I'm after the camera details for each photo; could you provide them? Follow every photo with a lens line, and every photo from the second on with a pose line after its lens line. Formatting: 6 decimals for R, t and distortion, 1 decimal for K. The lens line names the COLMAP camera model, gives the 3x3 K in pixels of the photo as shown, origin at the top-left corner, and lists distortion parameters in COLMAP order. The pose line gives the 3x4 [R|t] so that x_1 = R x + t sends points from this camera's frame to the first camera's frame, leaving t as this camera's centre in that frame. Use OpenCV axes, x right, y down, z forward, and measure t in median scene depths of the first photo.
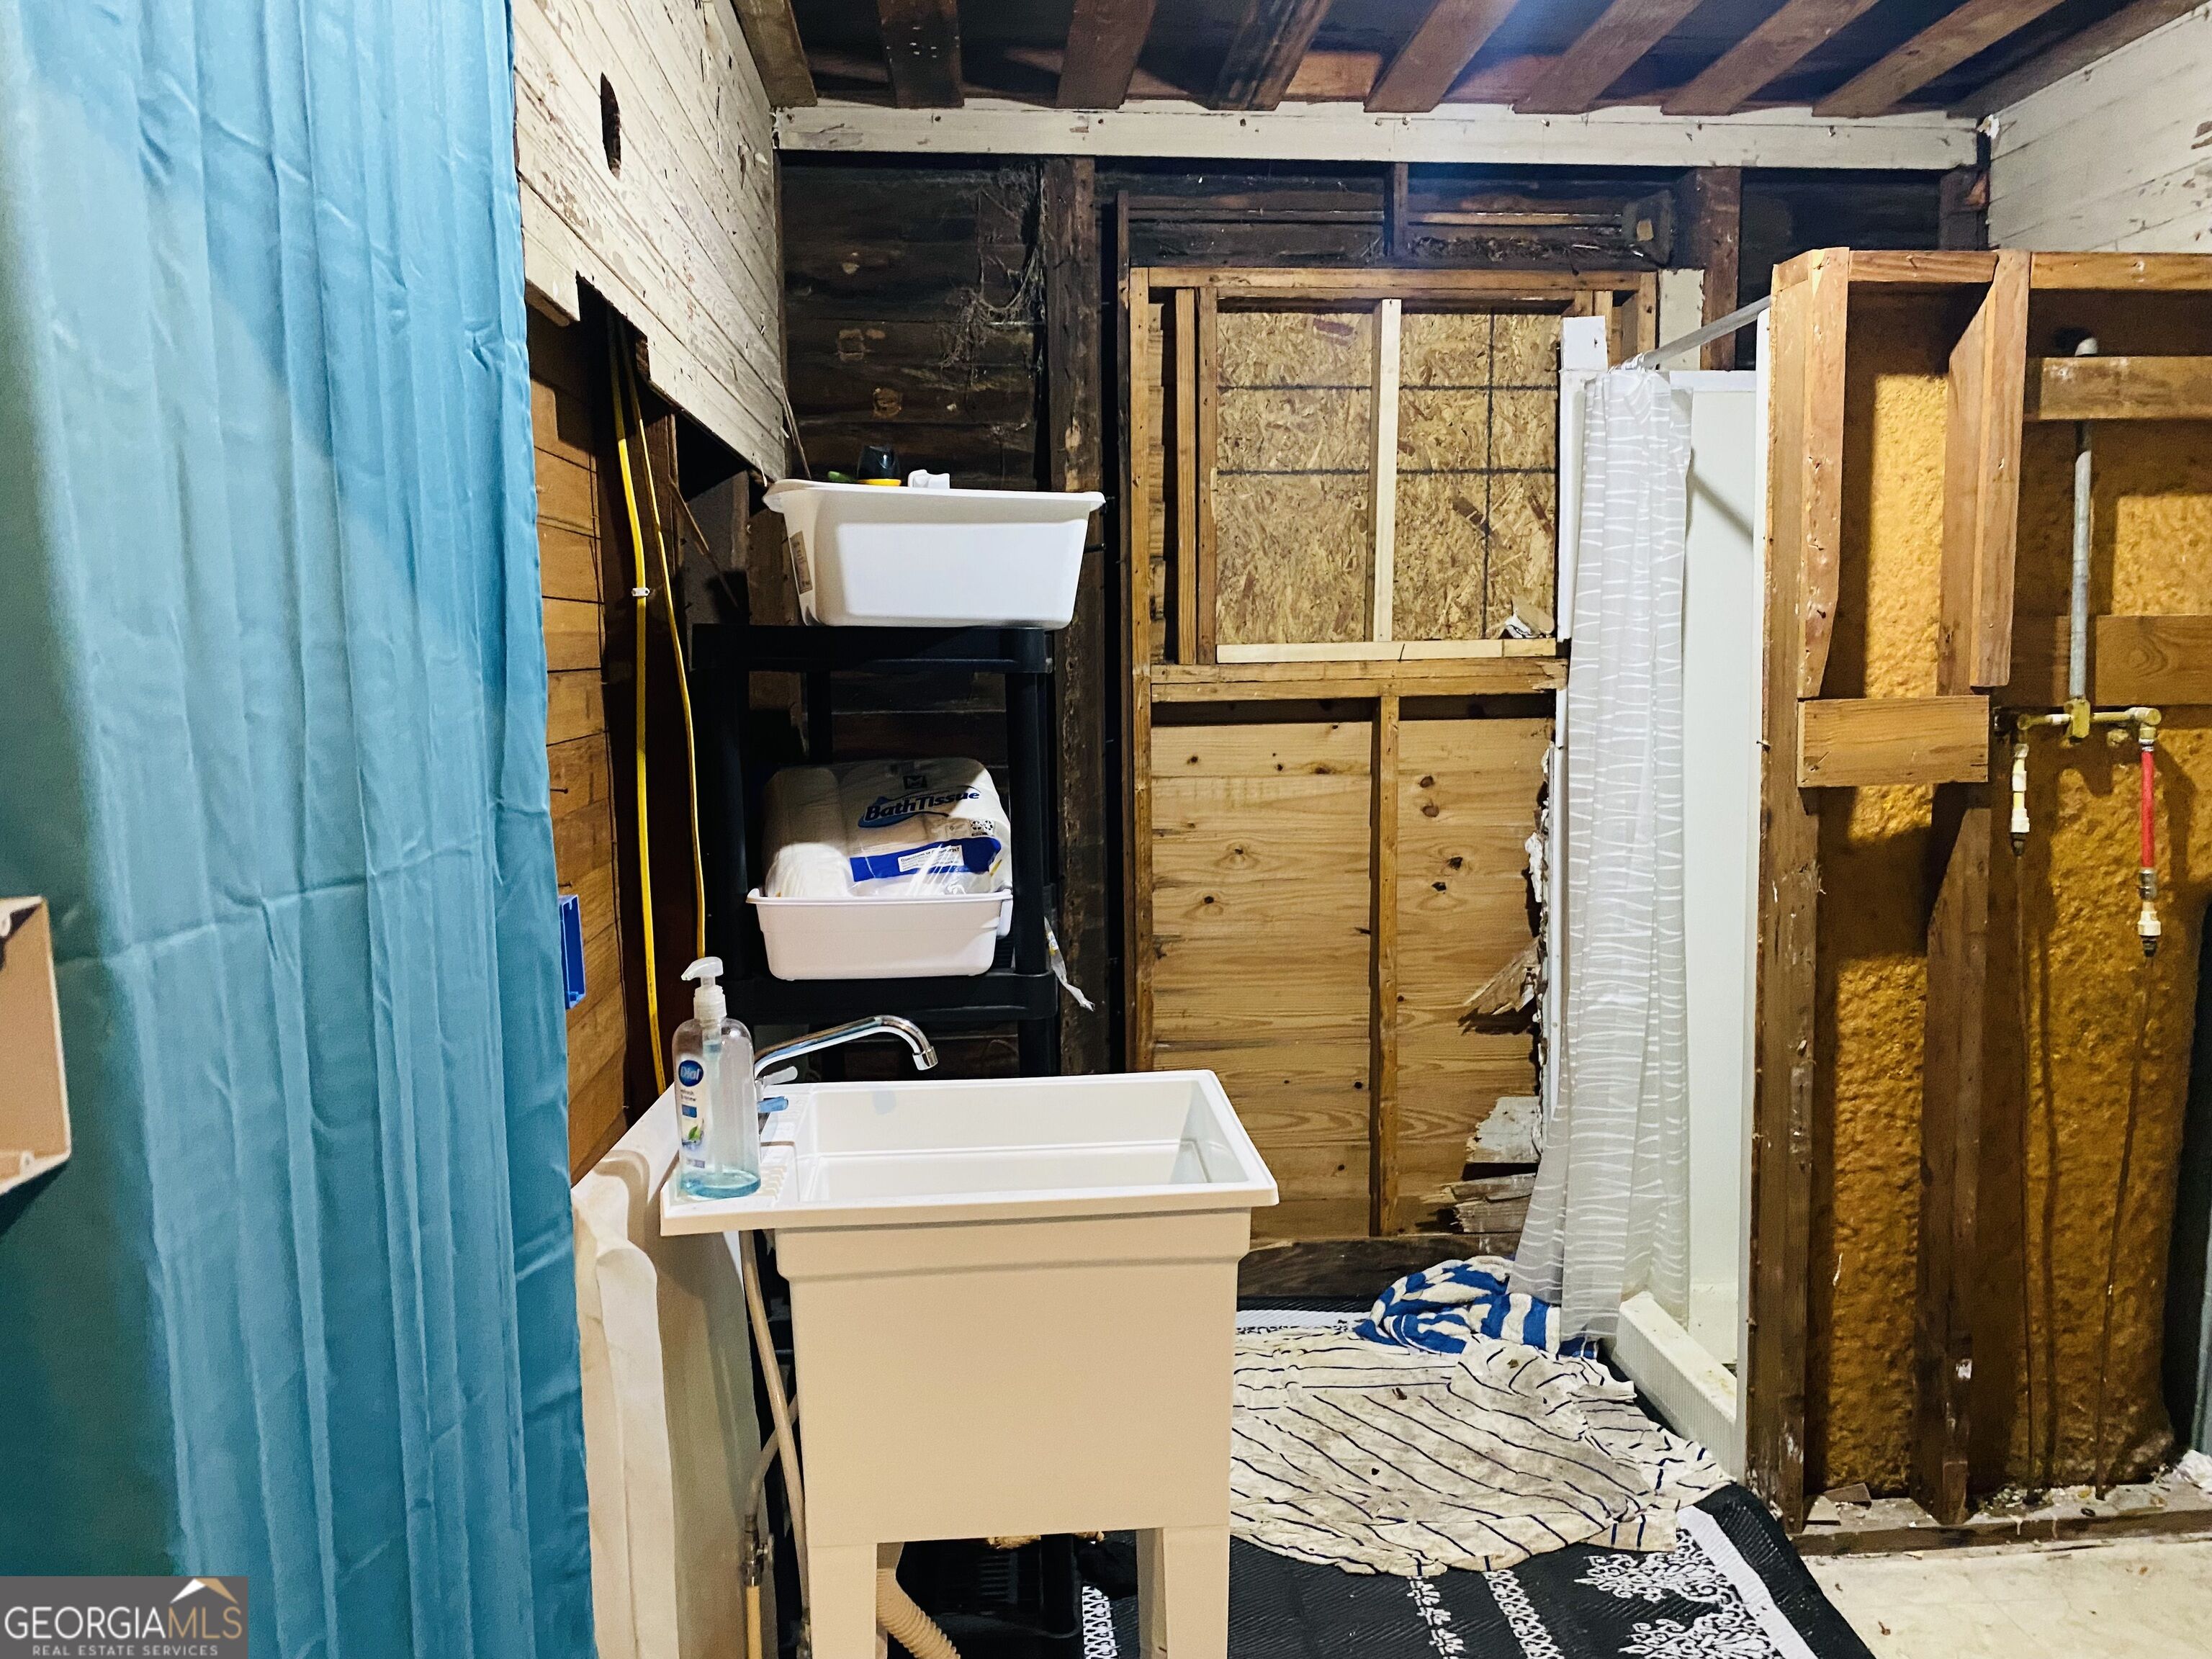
lens RADIAL K [[1664.7, 0, 1093.1], [0, 1664.7, 823.4], [0, 0, 1]] dist [0.014285, -0.015059]
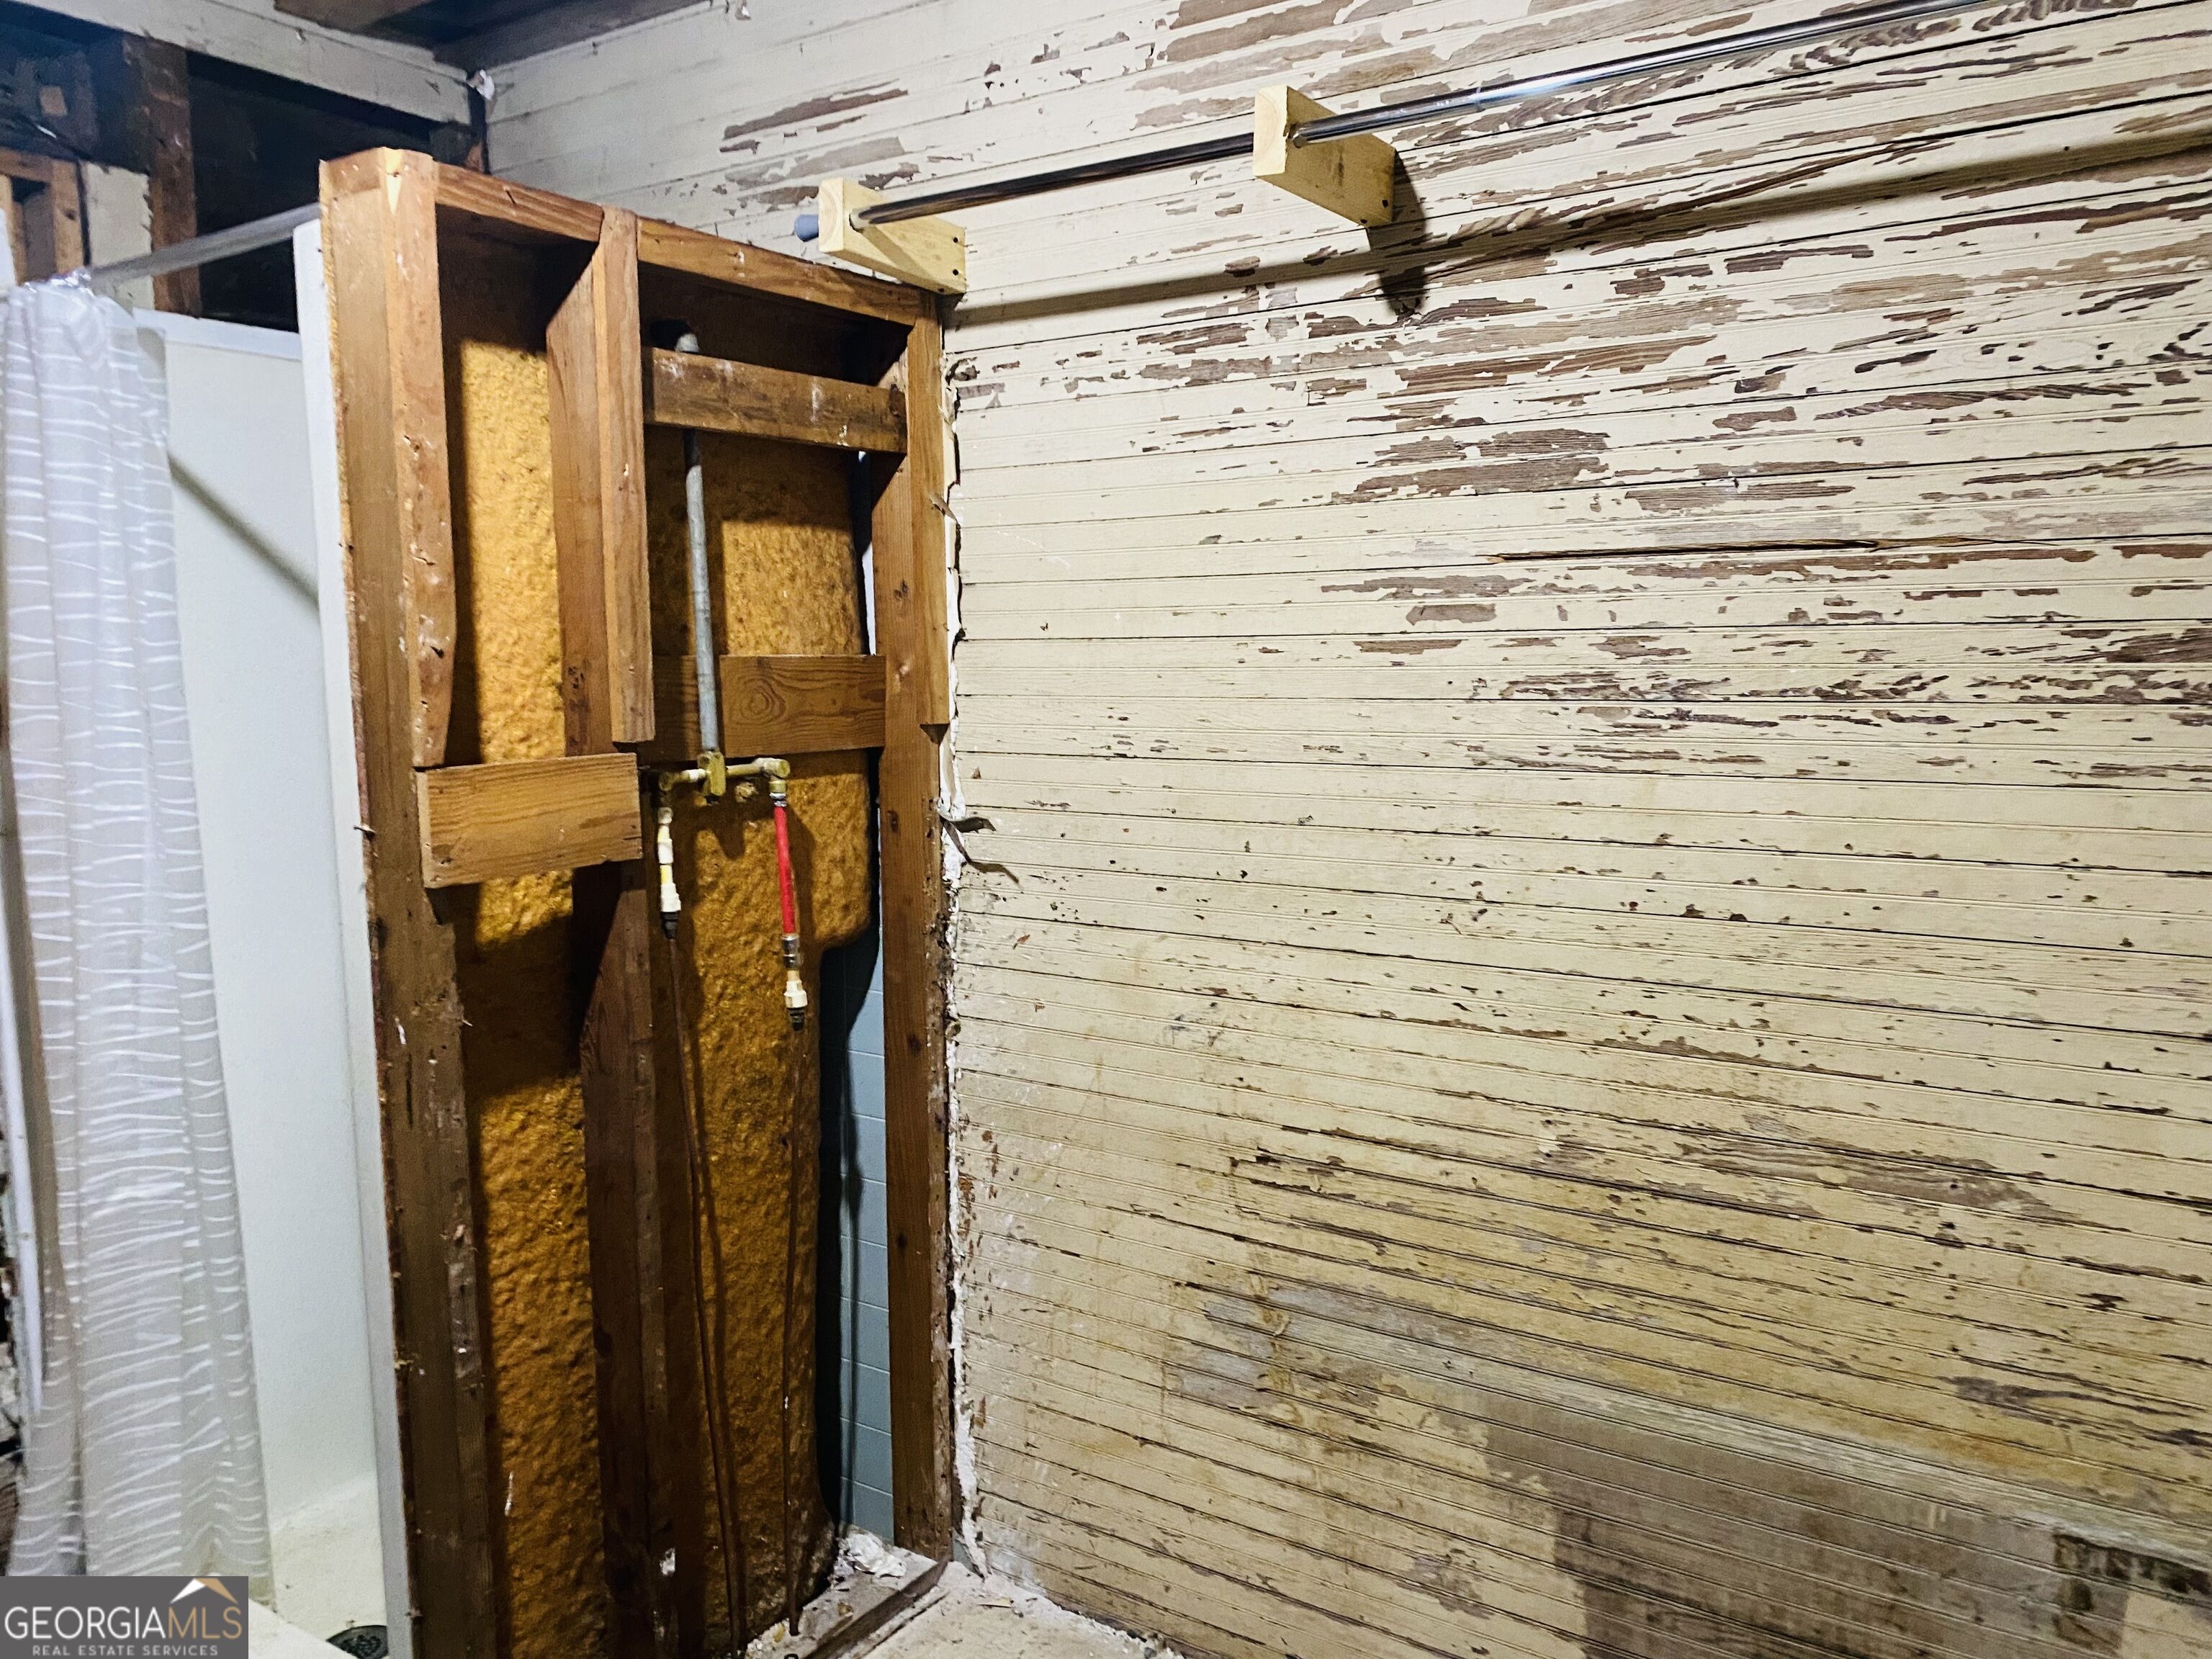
lens RADIAL K [[1664.7, 0, 1093.1], [0, 1664.7, 823.4], [0, 0, 1]] dist [0.014285, -0.015059]
pose [[0.616644, -0.075895, 0.783575, 0.030603], [0.081710, 0.996136, 0.032180, -0.047828], [-0.782990, 0.044182, 0.620463, 0.304199]]
